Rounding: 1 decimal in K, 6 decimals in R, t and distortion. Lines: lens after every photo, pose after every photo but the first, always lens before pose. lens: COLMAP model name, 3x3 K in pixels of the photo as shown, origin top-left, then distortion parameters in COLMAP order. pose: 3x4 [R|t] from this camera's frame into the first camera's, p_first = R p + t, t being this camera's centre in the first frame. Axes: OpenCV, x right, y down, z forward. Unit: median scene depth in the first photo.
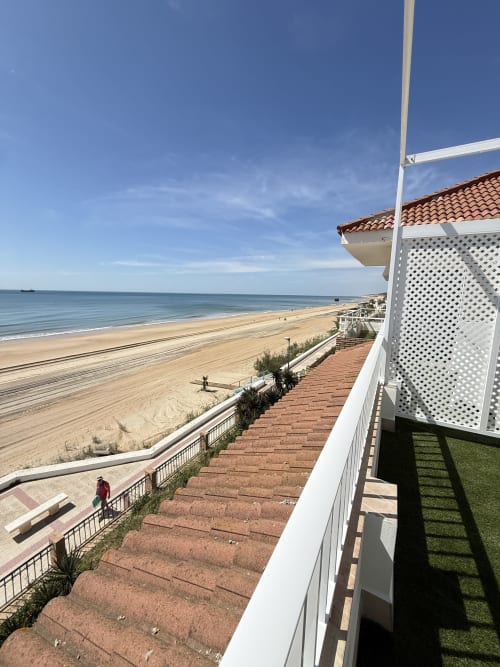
lens RADIAL K [[248.6, 0, 250.0], [0, 248.6, 333.5], [0, 0, 1]] dist [0.002871, 0.000145]
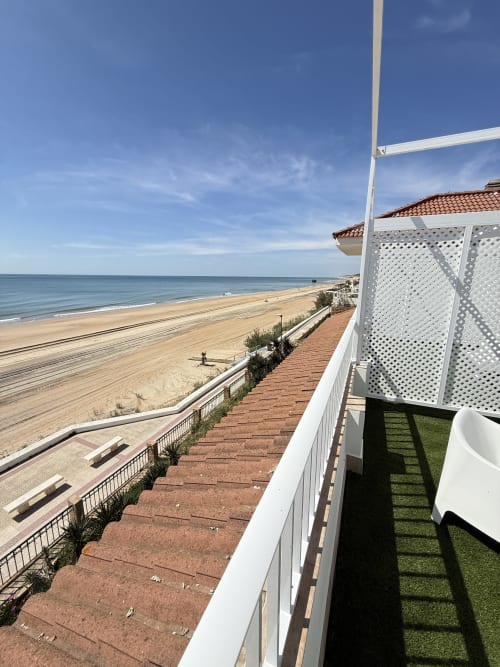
lens RADIAL K [[261.1, 0, 250.0], [0, 261.1, 333.5], [0, 0, 1]] dist [0.000211, 0.000073]
pose [[0.994025, -0.026394, 0.105918, -0.097886], [0.020087, 0.997985, 0.060180, 0.023158], [-0.107293, -0.057693, 0.992552, -0.170220]]
